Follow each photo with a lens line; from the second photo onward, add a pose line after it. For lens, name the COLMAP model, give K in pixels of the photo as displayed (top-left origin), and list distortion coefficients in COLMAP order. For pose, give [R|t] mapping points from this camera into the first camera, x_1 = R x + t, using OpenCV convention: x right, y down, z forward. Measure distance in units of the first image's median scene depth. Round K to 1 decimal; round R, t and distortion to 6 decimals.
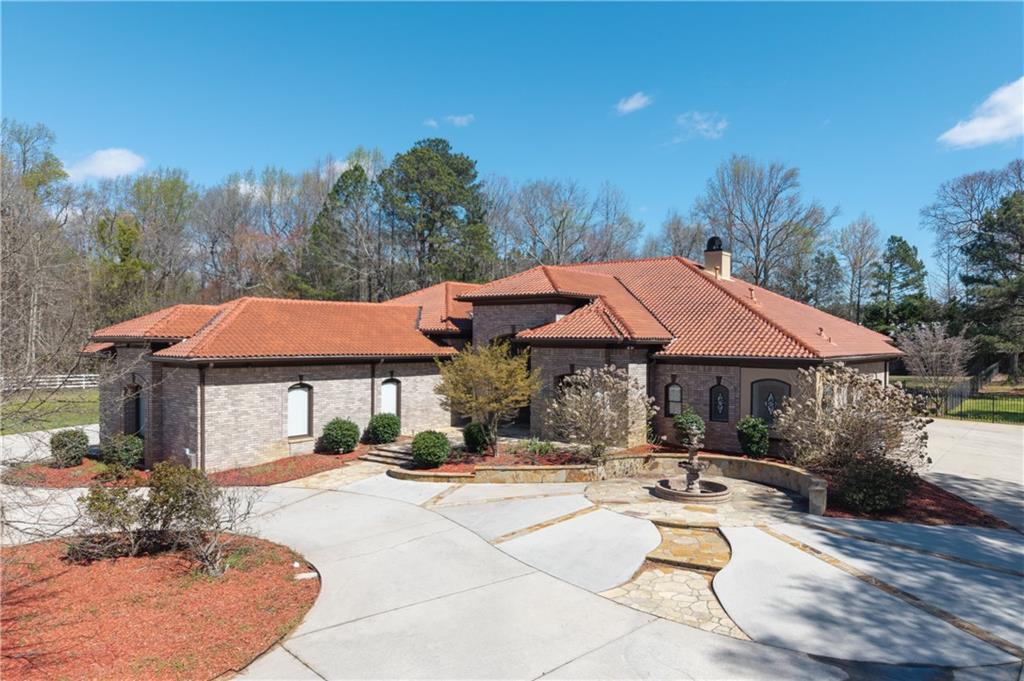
lens RADIAL K [[699.2, 0, 513.7], [0, 699.2, 341.6], [0, 0, 1]] dist [0.019792, -0.038674]
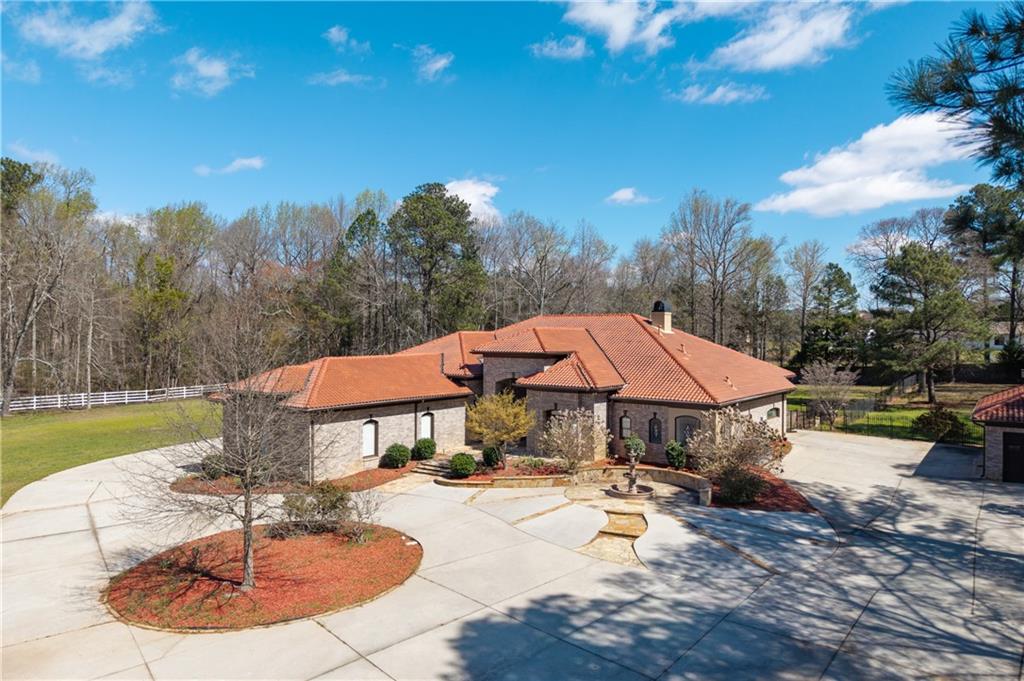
lens RADIAL K [[699.2, 0, 509.0], [0, 699.2, 336.1], [0, 0, 1]] dist [0.019792, -0.038674]
pose [[0.999753, -0.007288, 0.021007, -0.042136], [0.007273, 0.999973, 0.000782, -0.109172], [-0.021012, -0.000629, 0.999779, -0.444076]]
